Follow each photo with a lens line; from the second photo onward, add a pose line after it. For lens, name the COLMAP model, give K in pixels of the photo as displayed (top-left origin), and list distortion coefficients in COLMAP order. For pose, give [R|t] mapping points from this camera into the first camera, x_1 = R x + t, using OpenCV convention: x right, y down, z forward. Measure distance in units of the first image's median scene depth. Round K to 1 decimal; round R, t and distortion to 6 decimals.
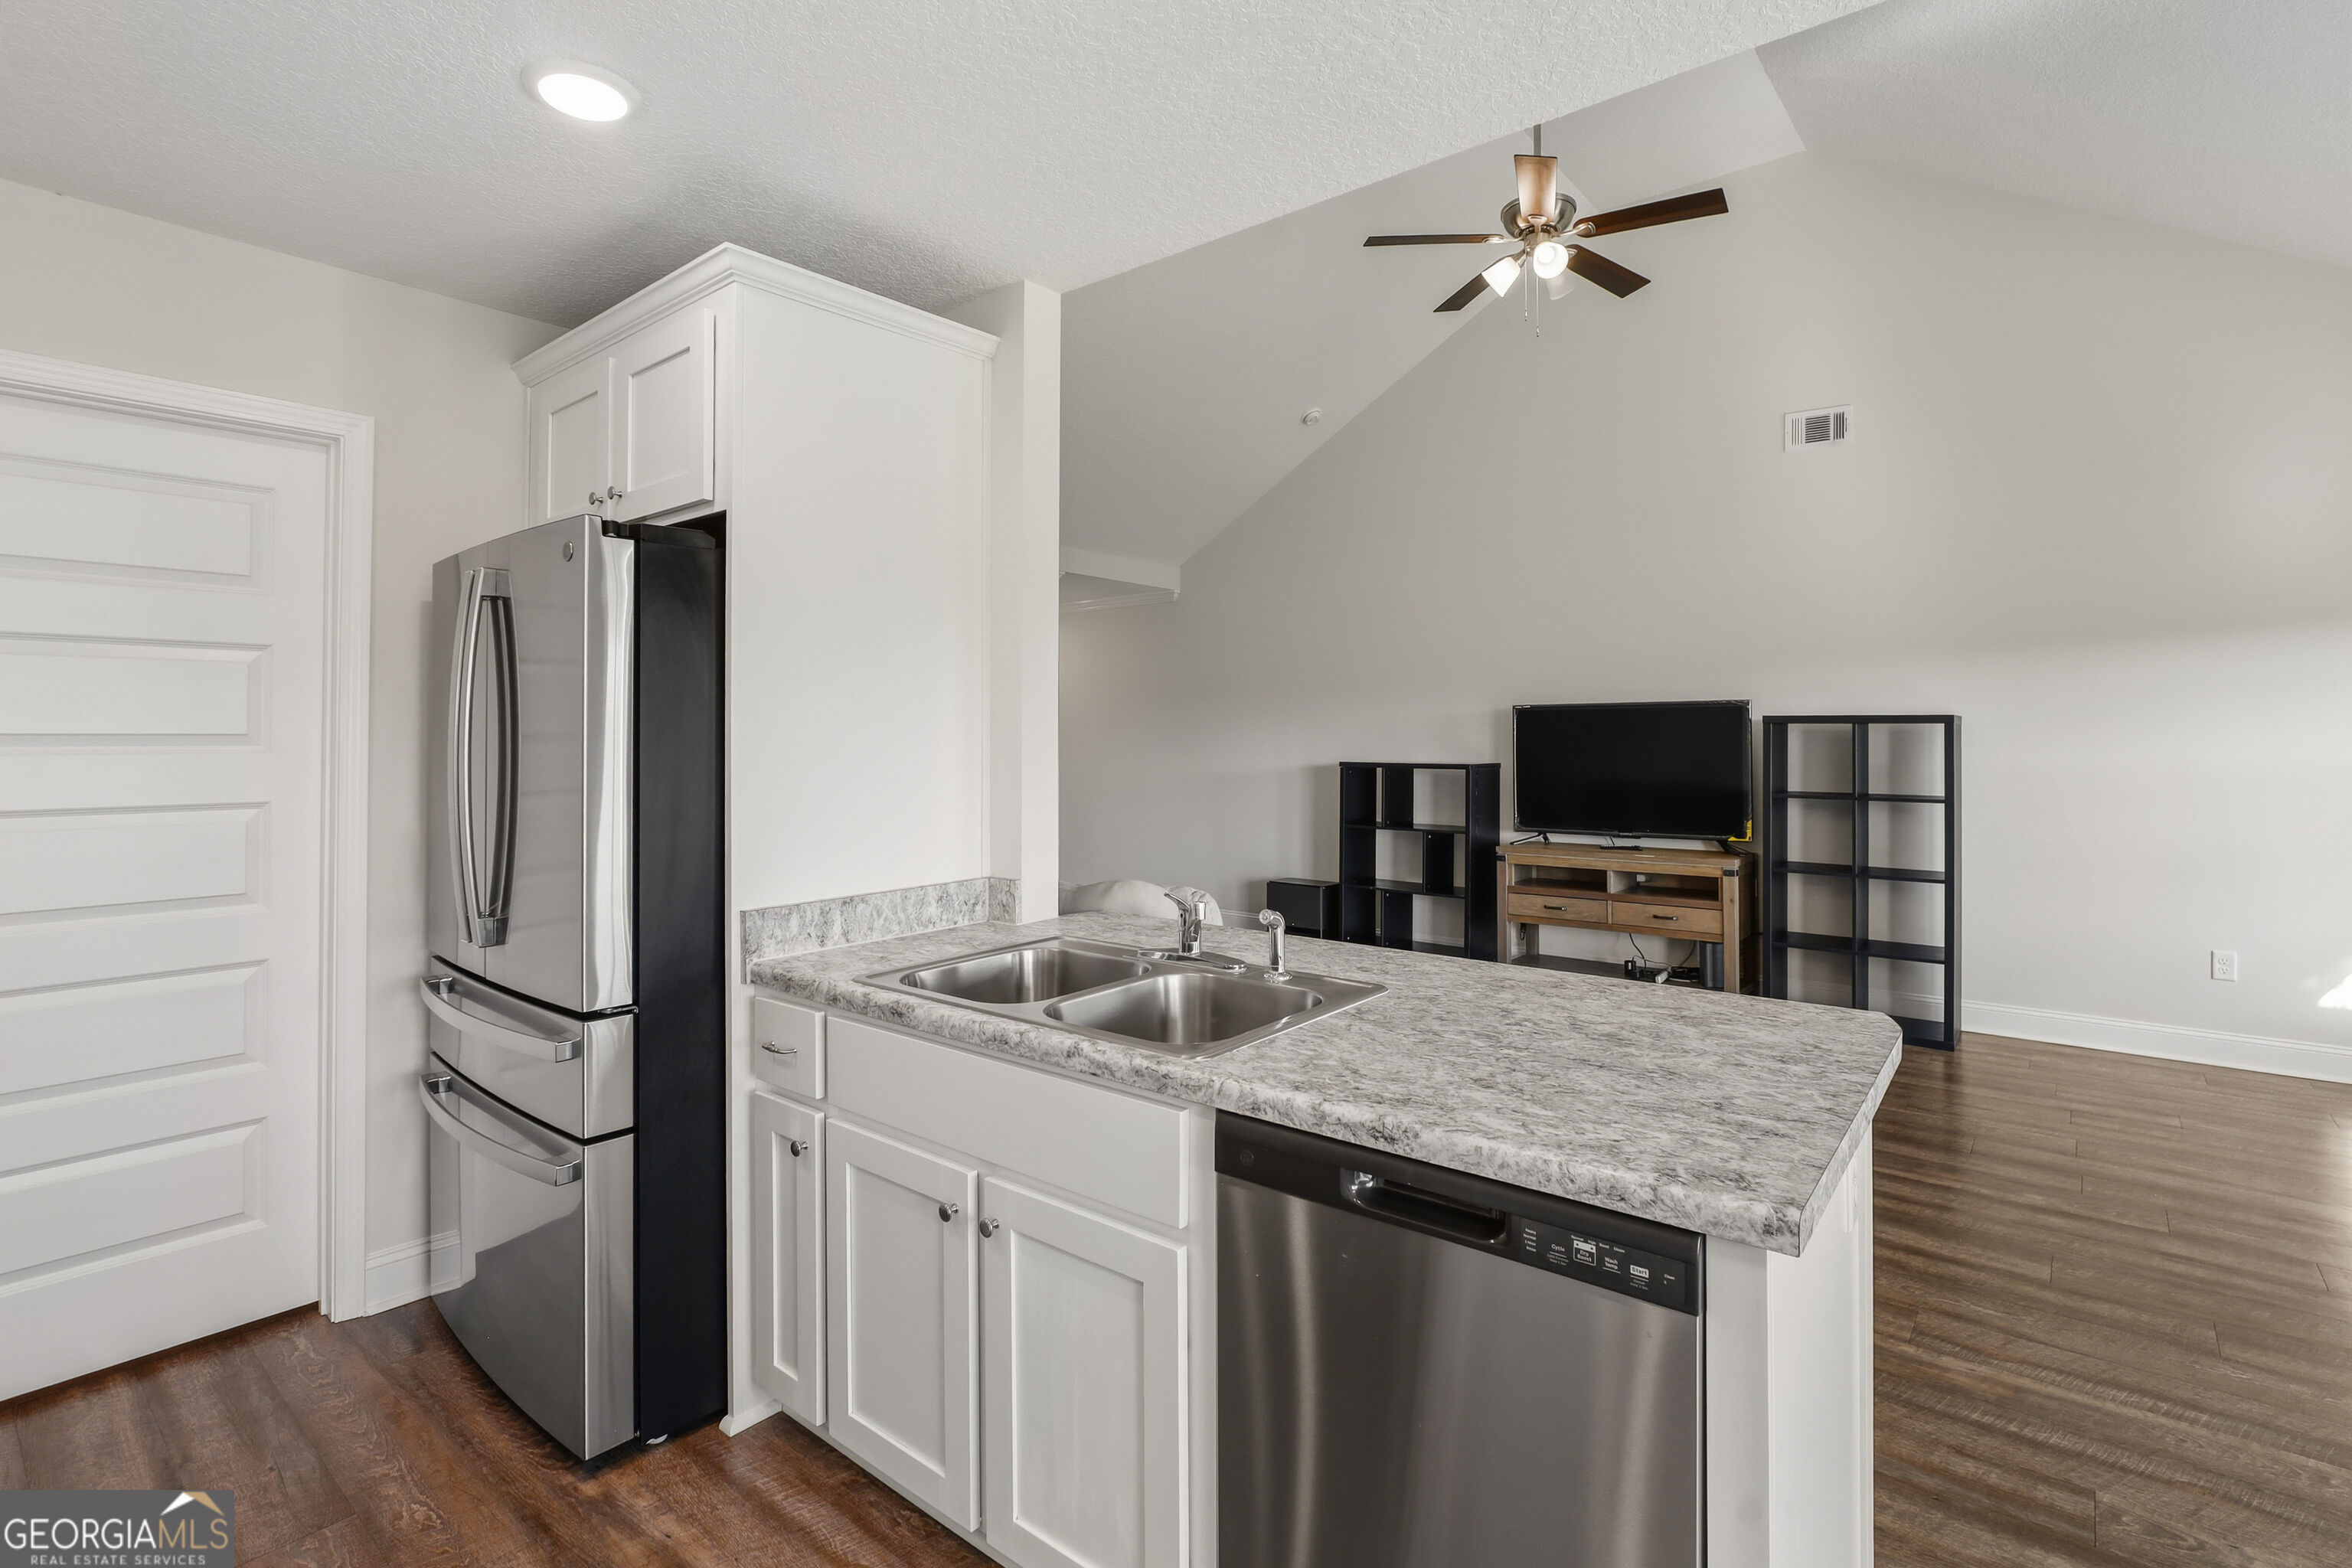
lens RADIAL K [[1105.3, 0, 1175.9], [0, 1105.3, 711.2], [0, 0, 1]] dist [-0.040963, 0.006596]
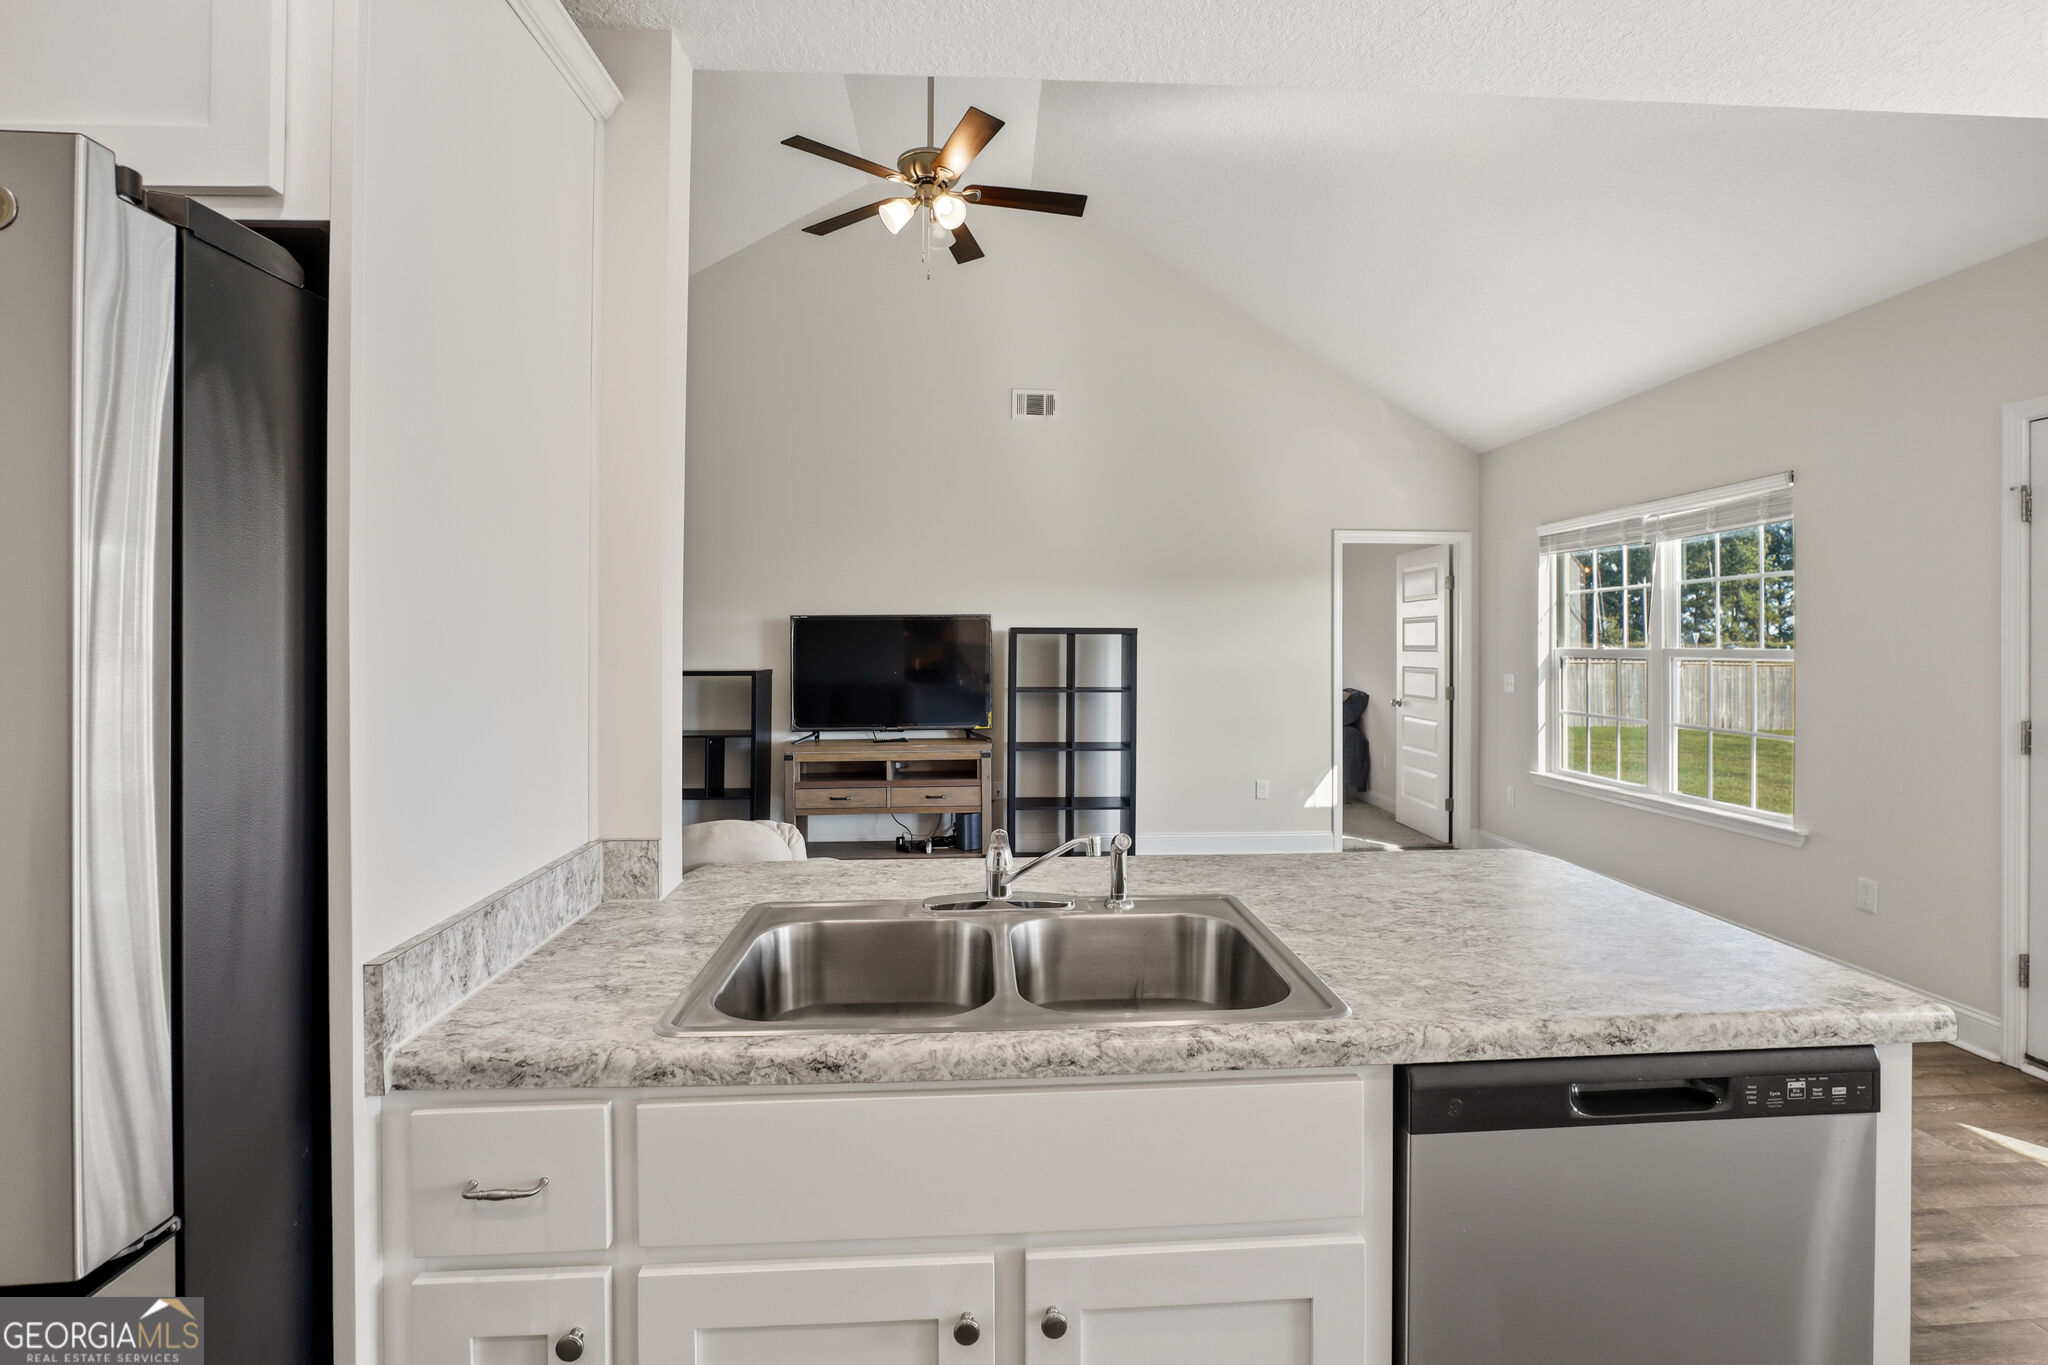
lens RADIAL K [[960.2, 0, 1028.7], [0, 960.2, 636.4], [0, 0, 1]] dist [-0.022952, 0.000356]
pose [[0.737872, 0.003331, 0.674933, -0.216271], [-0.013027, 0.999872, 0.009308, 0.004474], [-0.674815, -0.015660, 0.737820, 0.197971]]
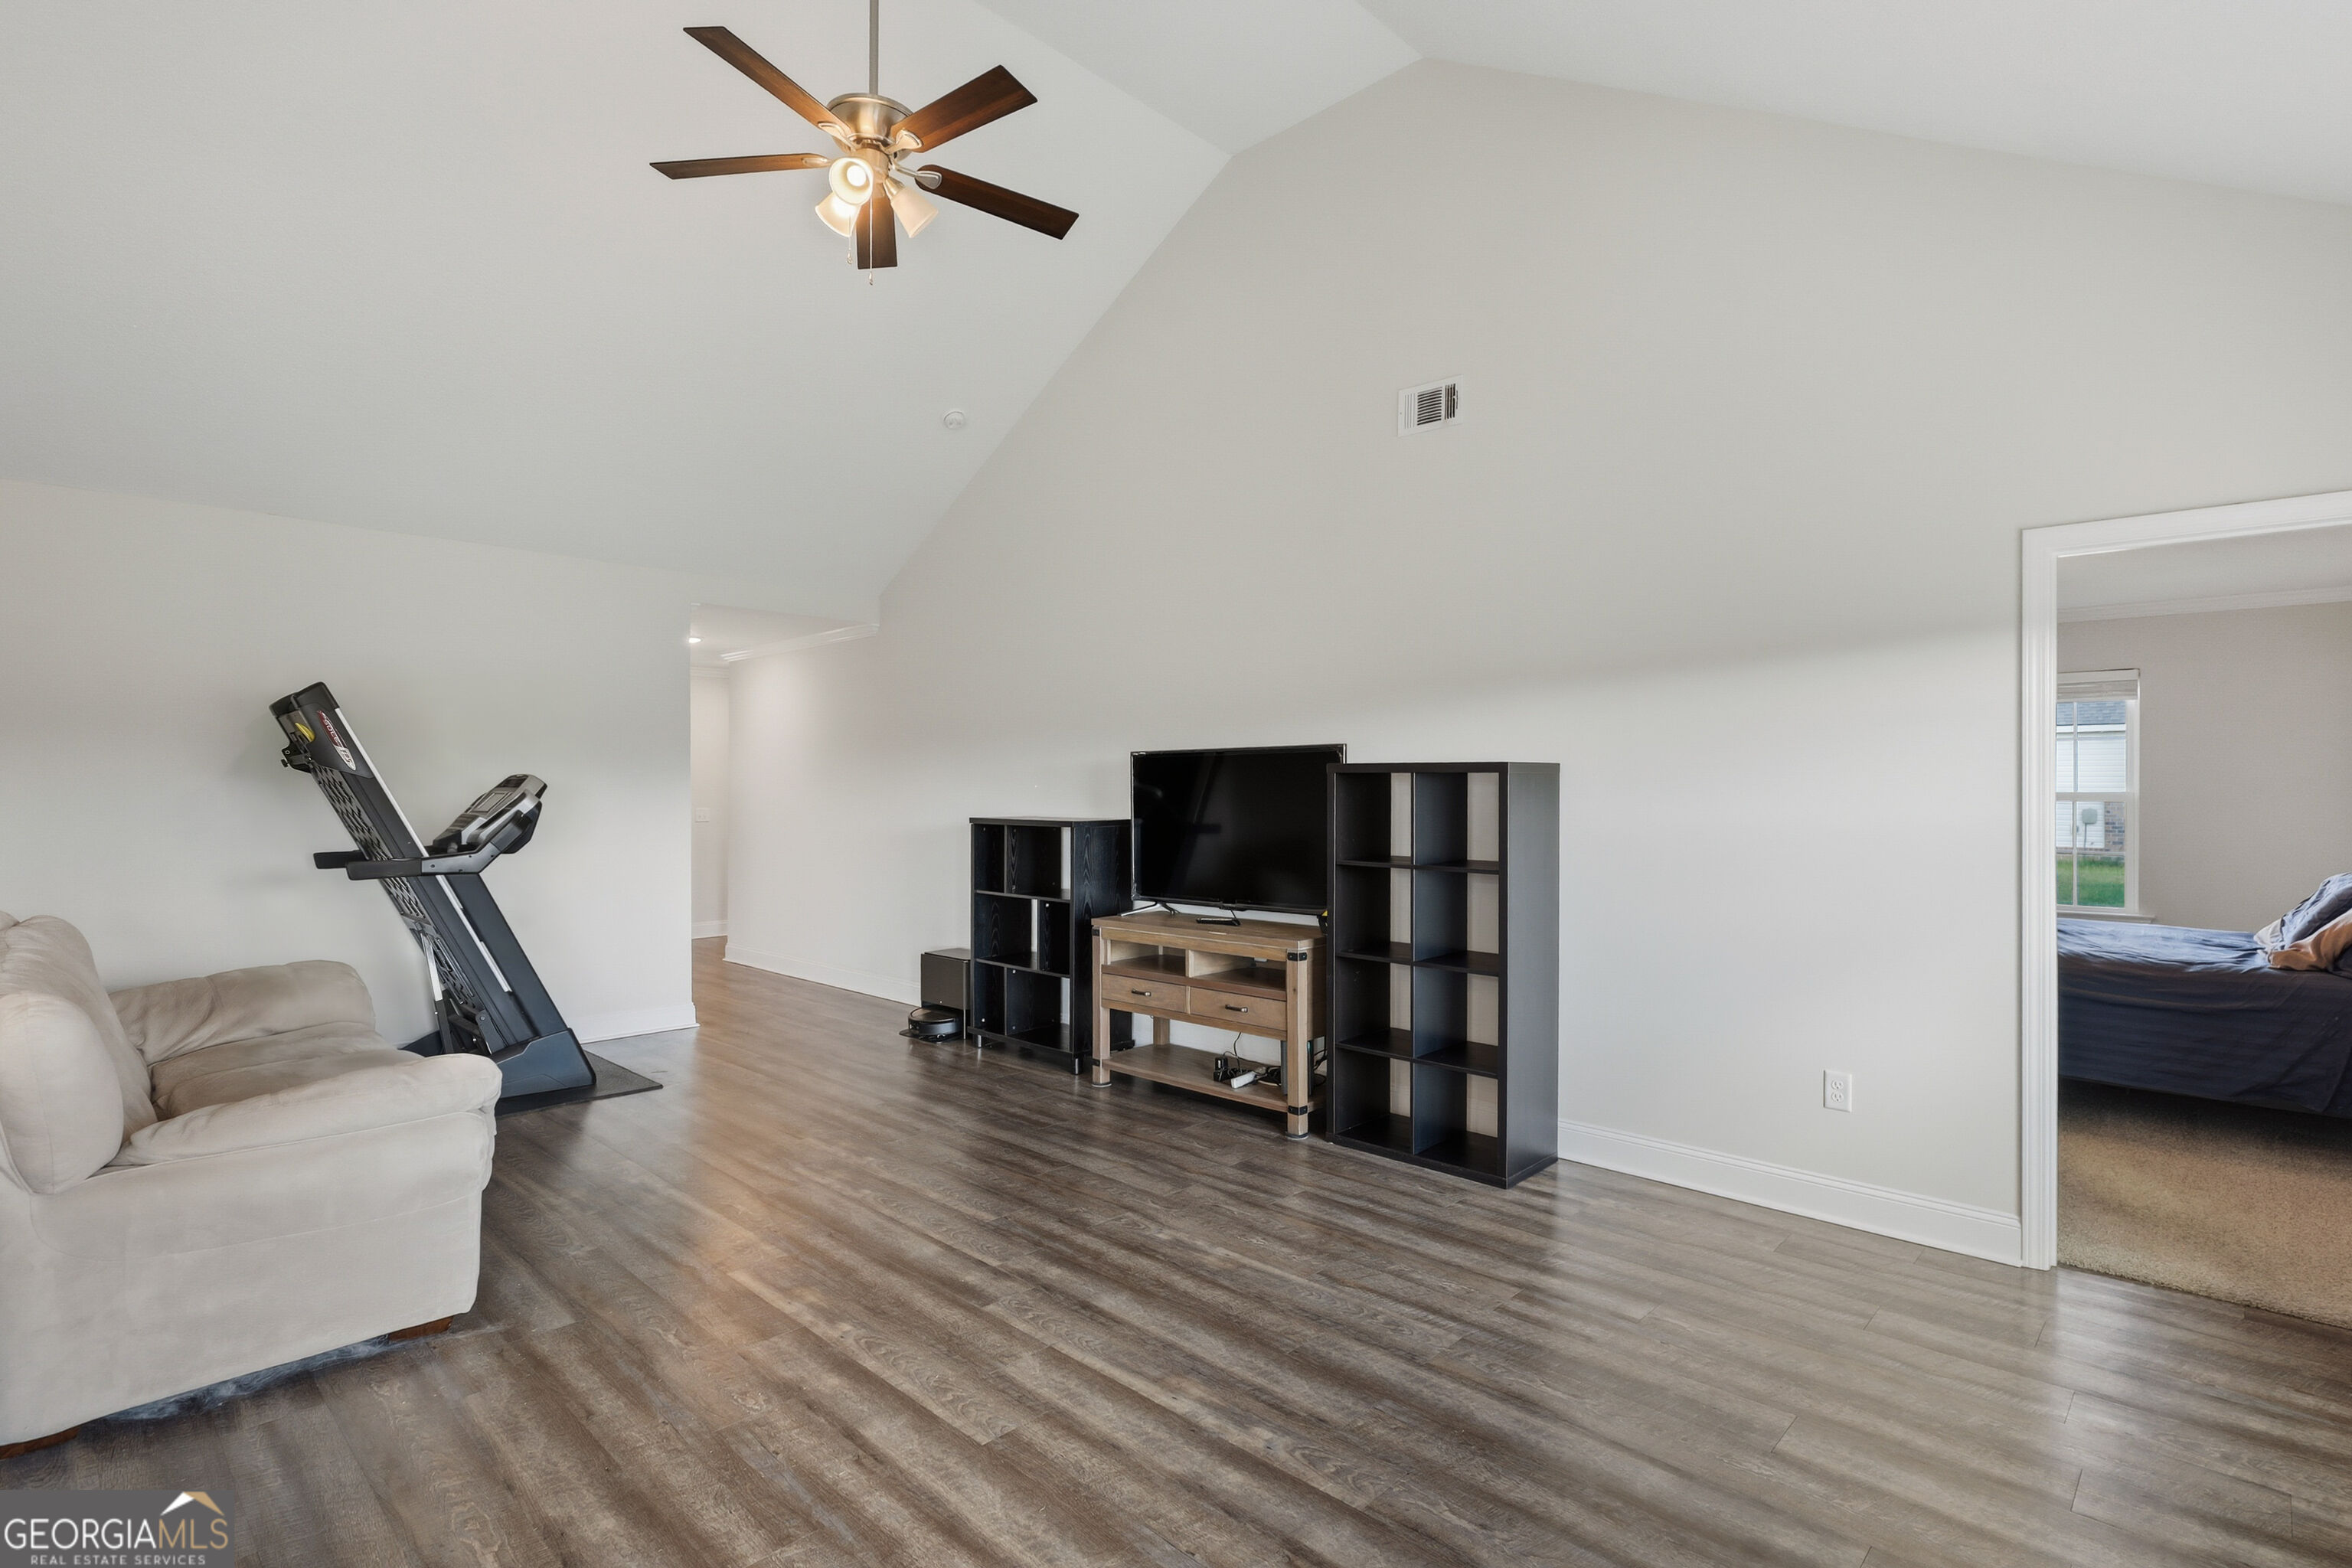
lens RADIAL K [[1146.0, 0, 1217.6], [0, 1146.0, 780.6], [0, 0, 1]] dist [0.017985, 0.000396]
pose [[0.998889, -0.008502, -0.046358, 0.565910], [0.009452, 0.999749, 0.020322, -0.001580], [0.046174, -0.020737, 0.998718, 0.163768]]
